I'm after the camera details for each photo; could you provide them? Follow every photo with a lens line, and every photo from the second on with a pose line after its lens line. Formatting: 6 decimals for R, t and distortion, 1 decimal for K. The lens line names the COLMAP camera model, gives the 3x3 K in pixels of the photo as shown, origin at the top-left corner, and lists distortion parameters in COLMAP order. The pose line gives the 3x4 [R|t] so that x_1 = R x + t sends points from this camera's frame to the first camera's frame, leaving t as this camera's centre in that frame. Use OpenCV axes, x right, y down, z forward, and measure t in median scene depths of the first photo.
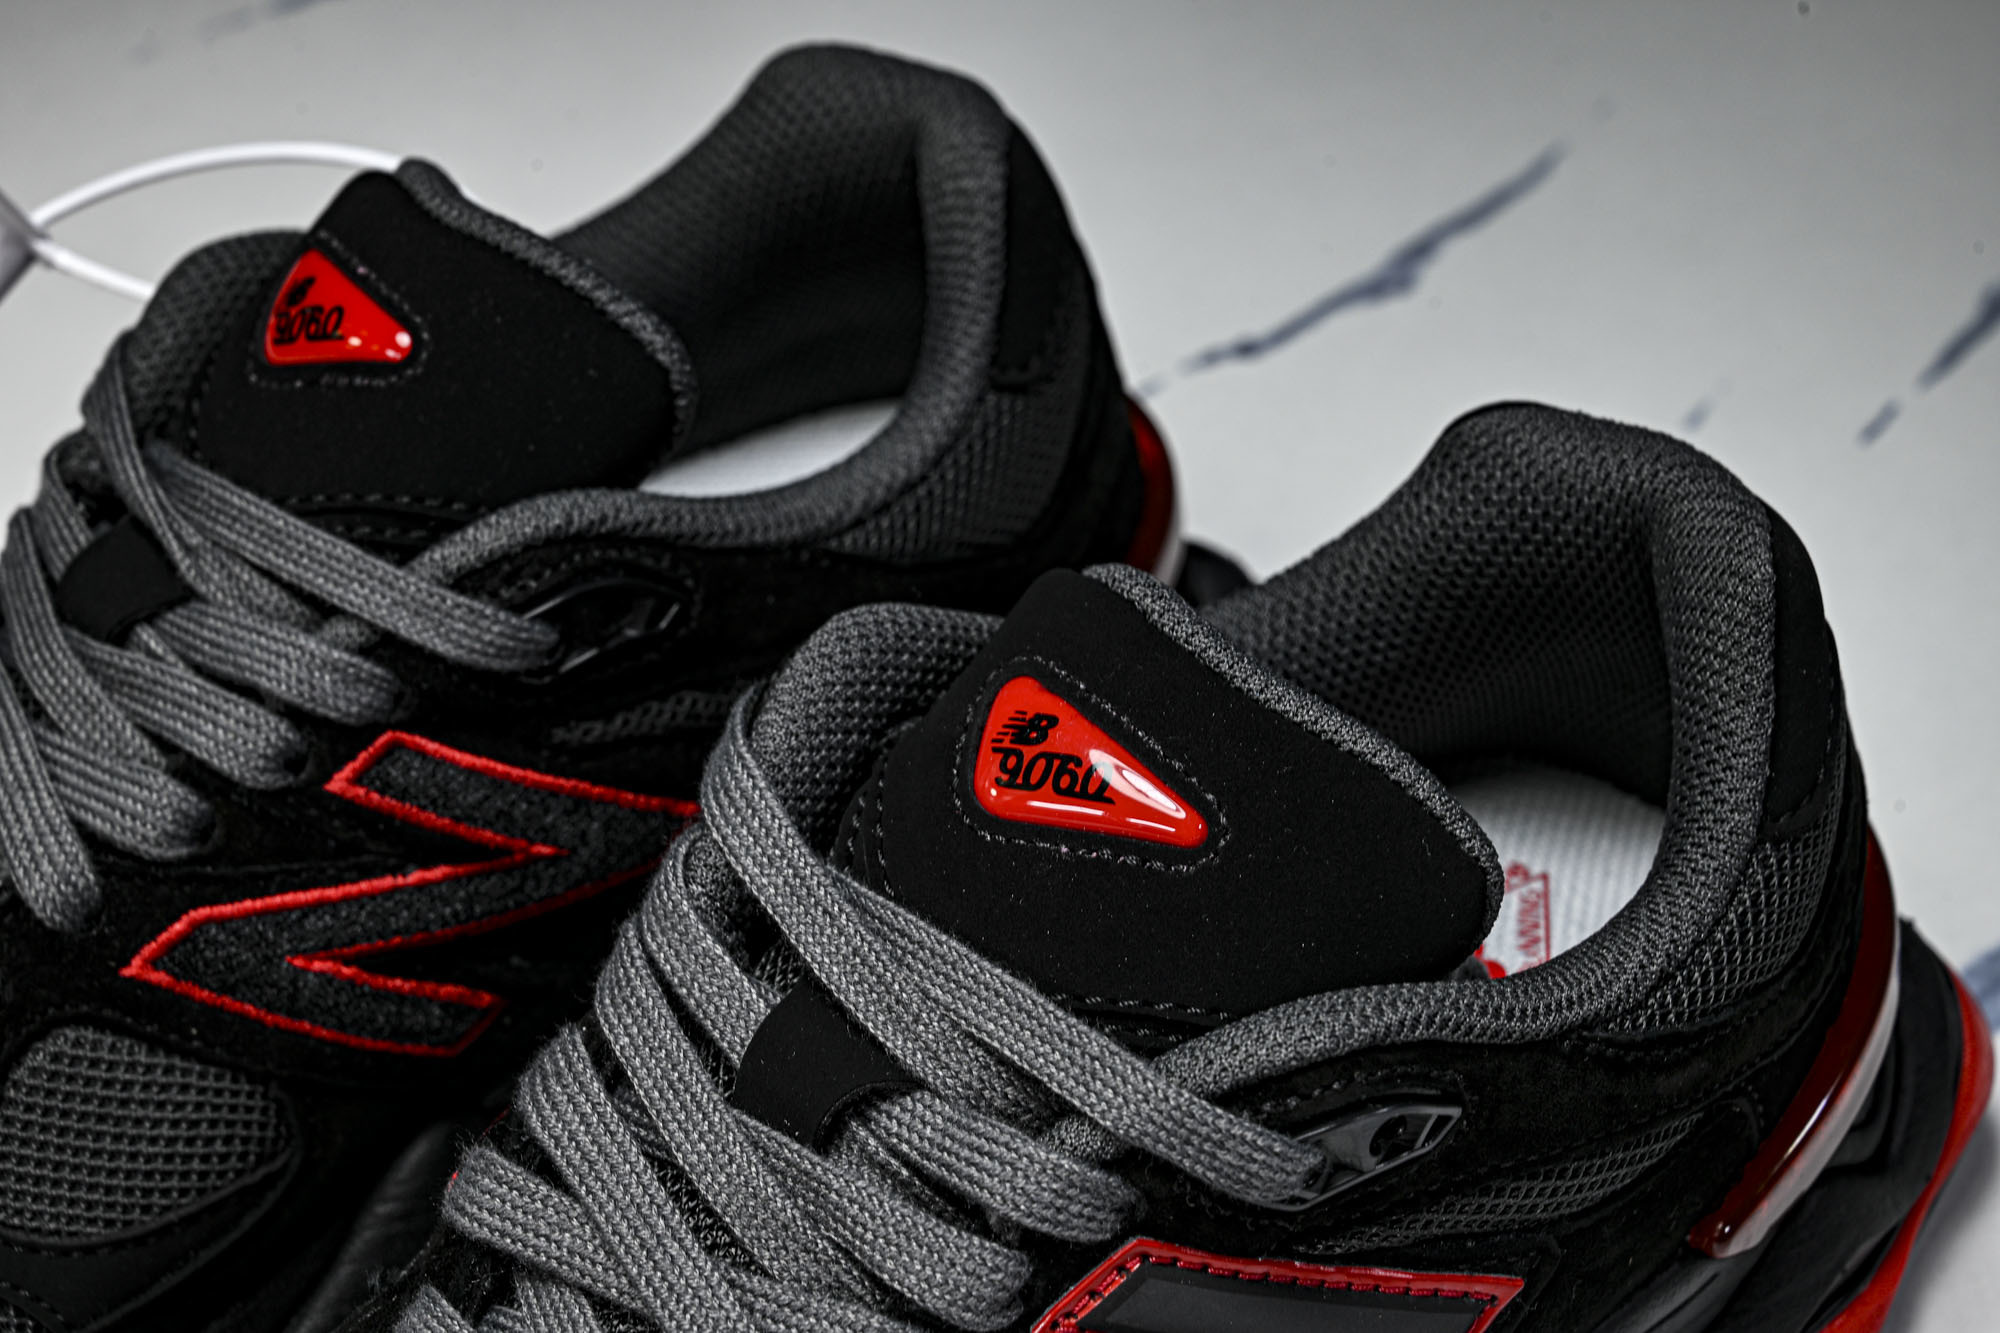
lens RADIAL K [[3873.6, 0, 1000.0], [0, 3873.6, 666.5], [0, 0, 1]] dist [-0.008953, -0.067022]
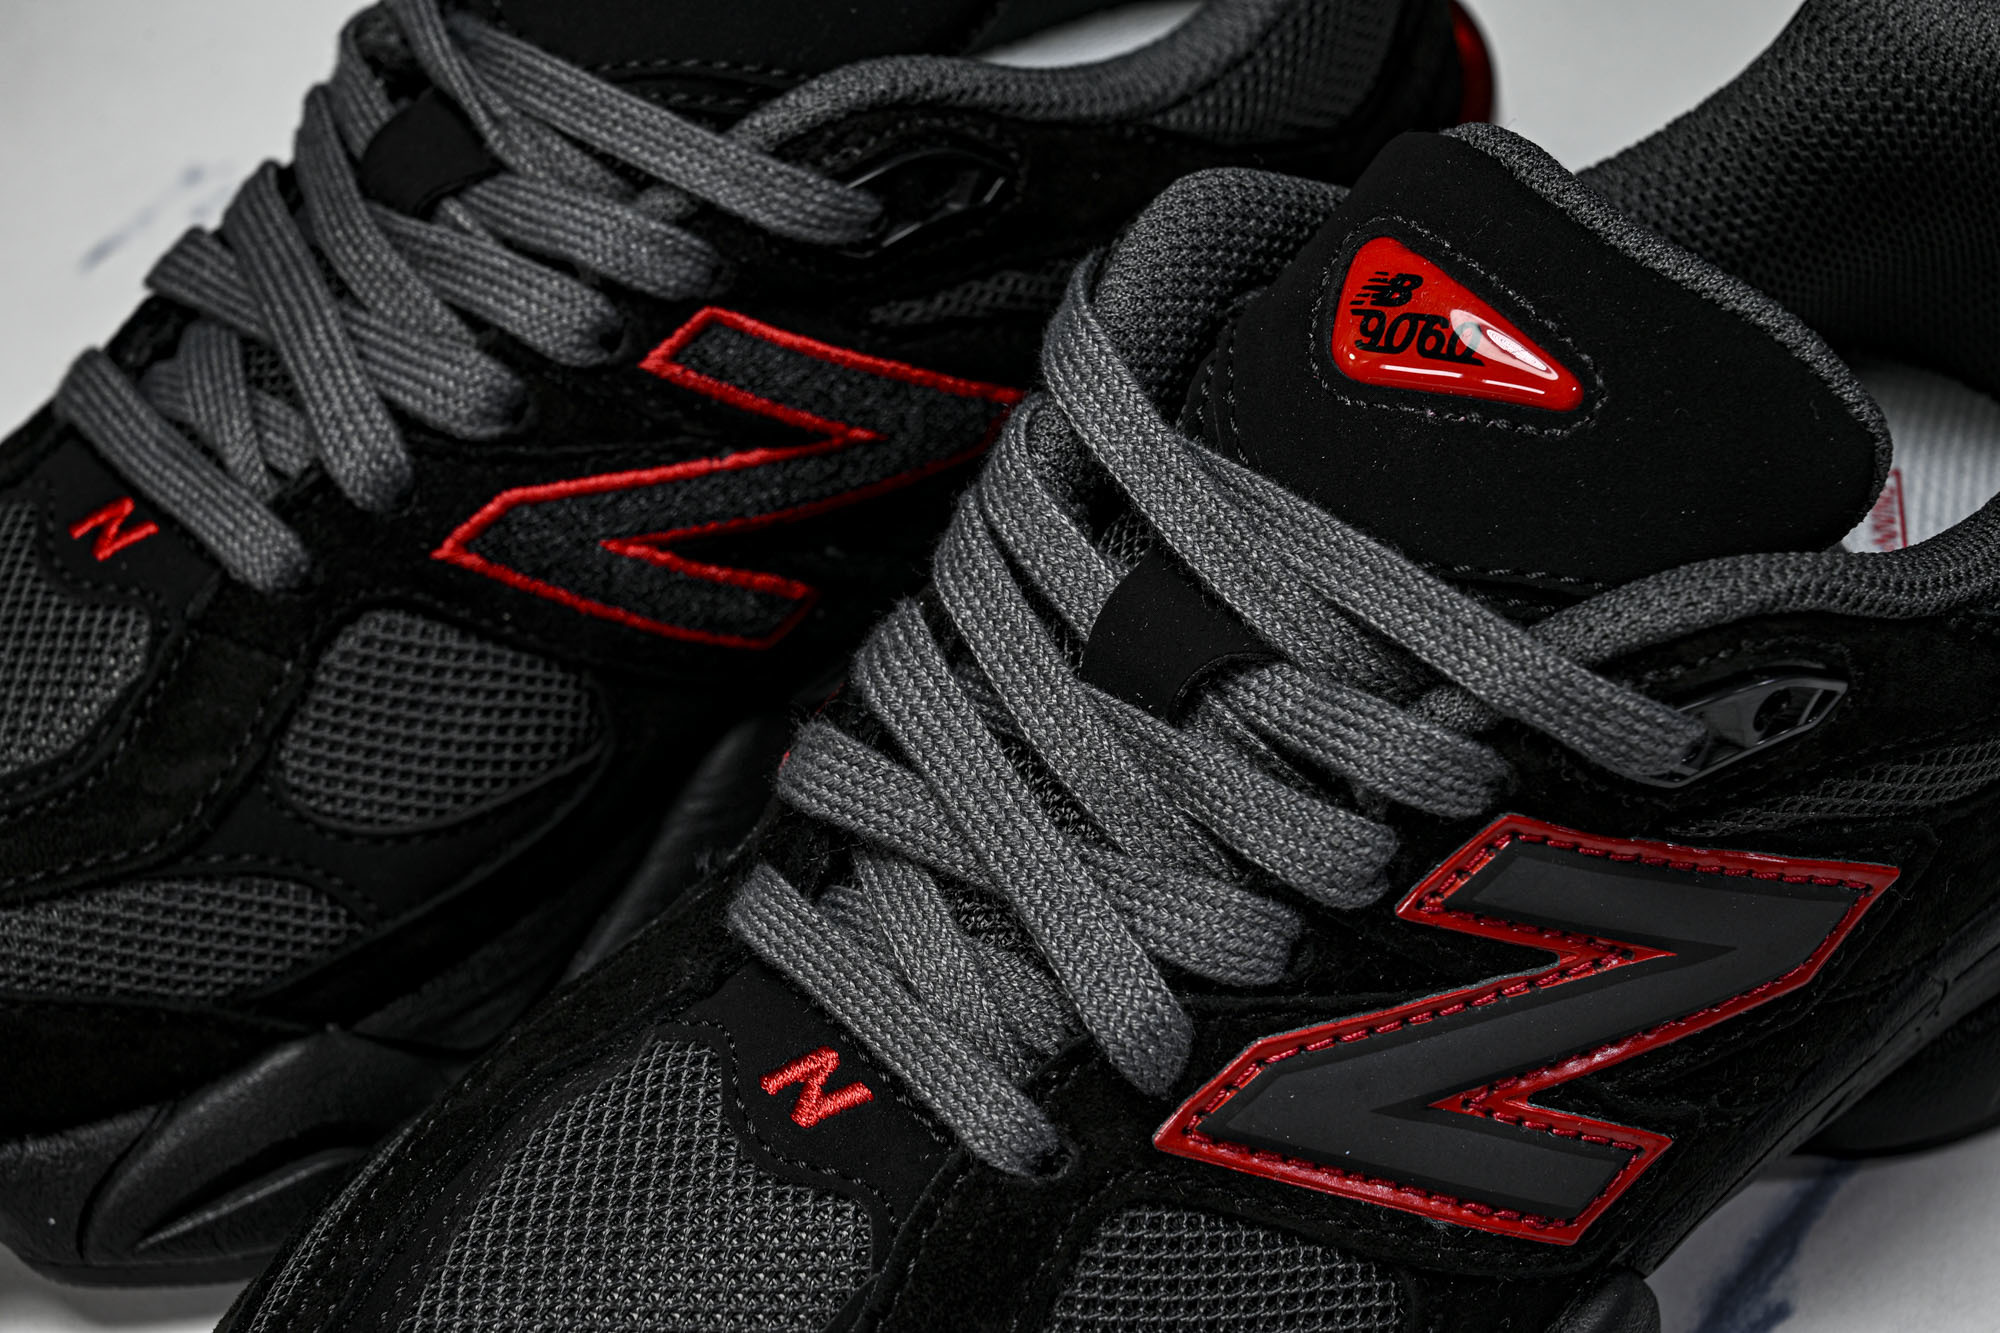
lens RADIAL K [[3873.6, 0, 1000.0], [0, 3873.6, 666.5], [0, 0, 1]] dist [-0.008953, -0.067022]
pose [[0.999117, 0.006364, -0.041524, -0.047988], [-0.003415, 0.997492, 0.070693, 0.041090], [0.041870, -0.070489, 0.996633, 0.037062]]
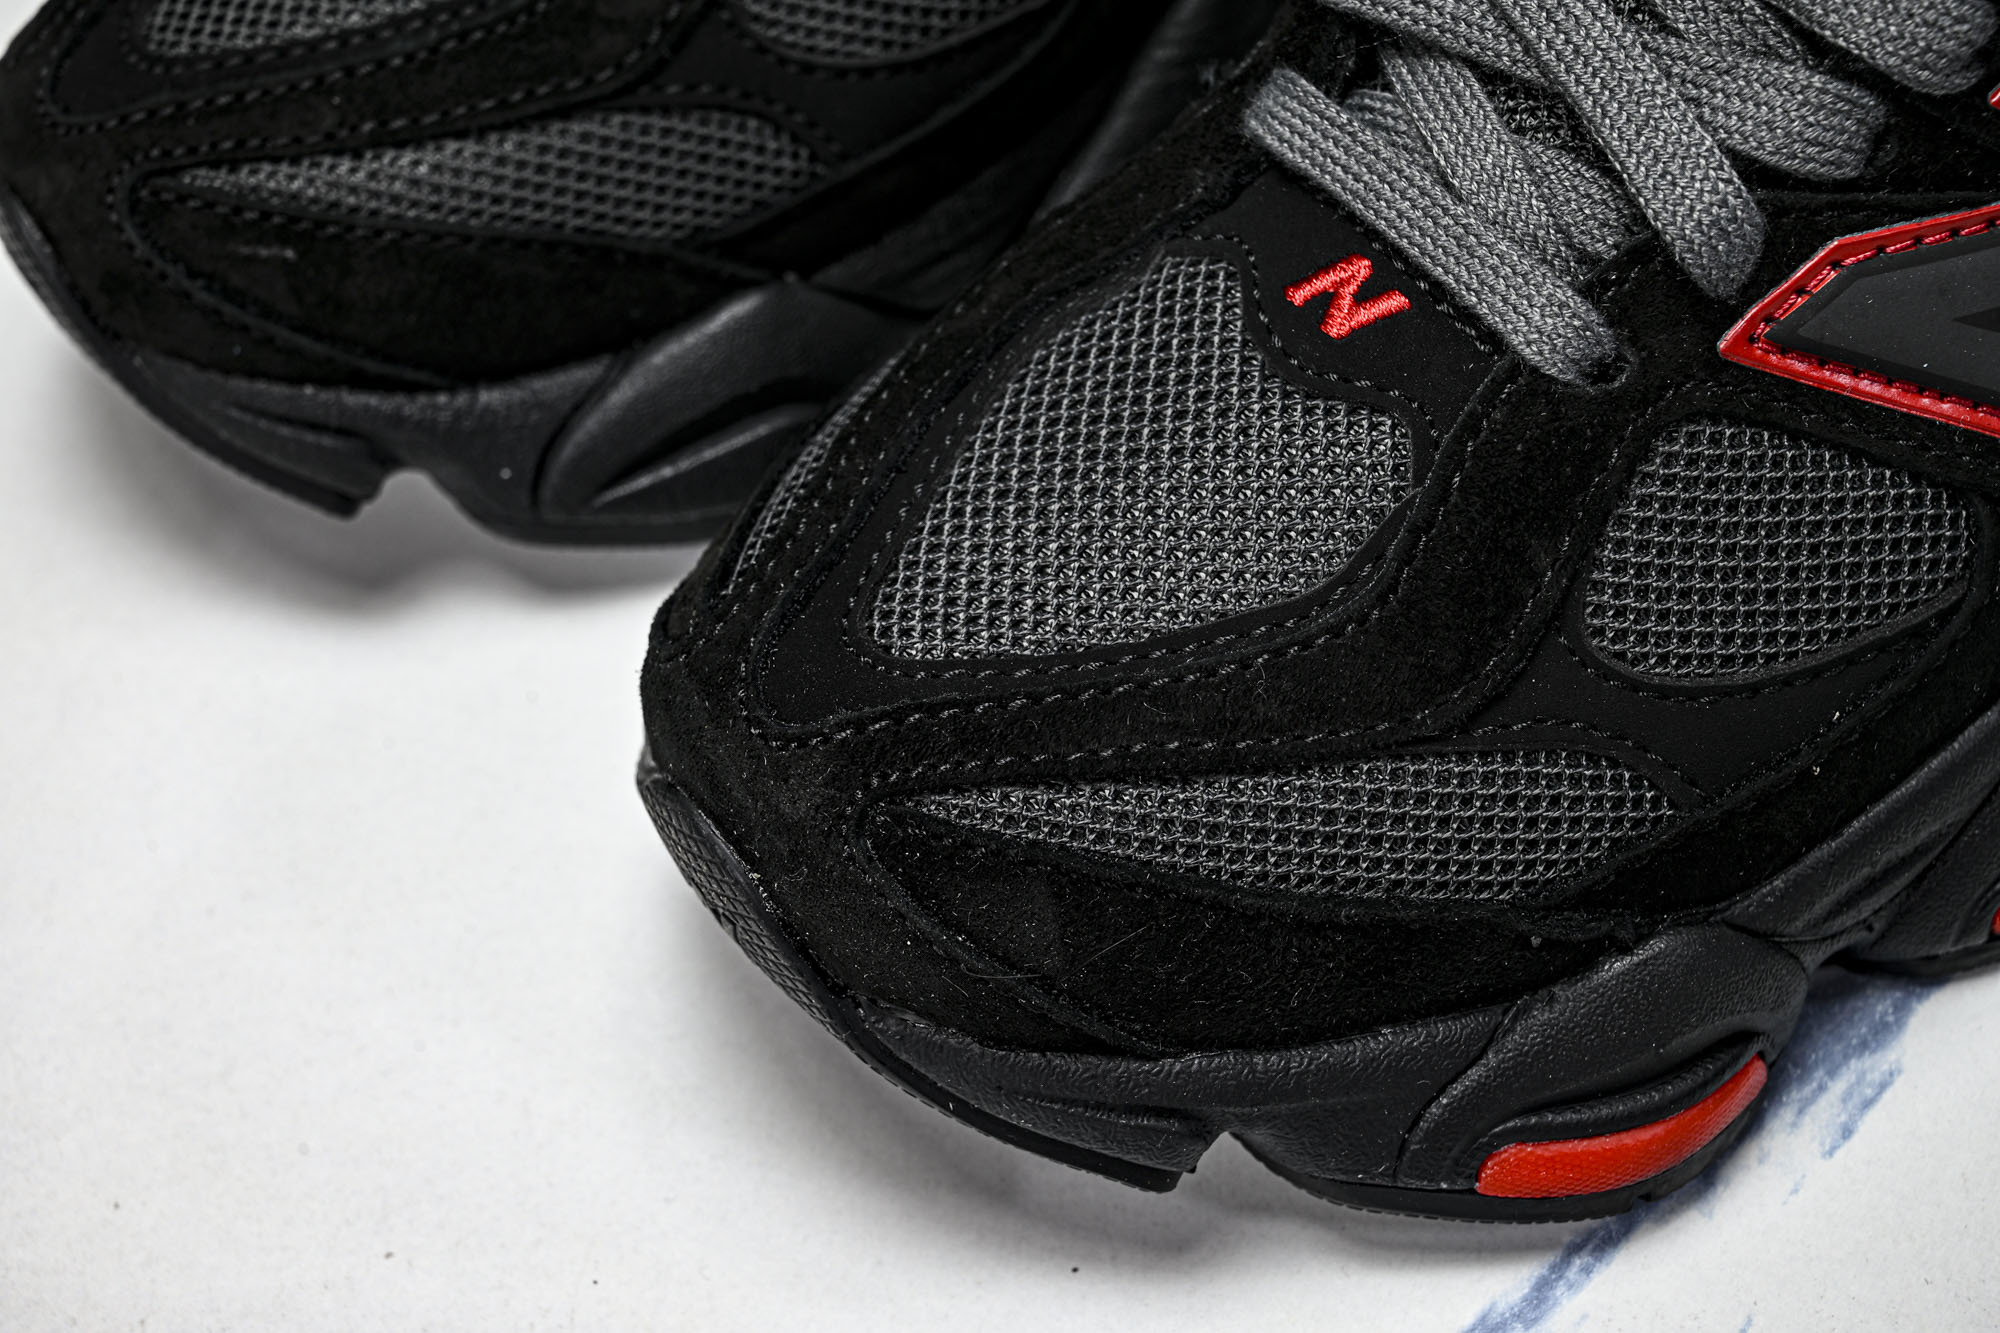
lens RADIAL K [[3873.6, 0, 1000.0], [0, 3873.6, 666.5], [0, 0, 1]] dist [-0.008953, -0.067022]
pose [[0.995252, 0.020424, -0.095167, -0.123313], [-0.001857, 0.981543, 0.191230, 0.123278], [0.097316, -0.190146, 0.976921, 0.082990]]
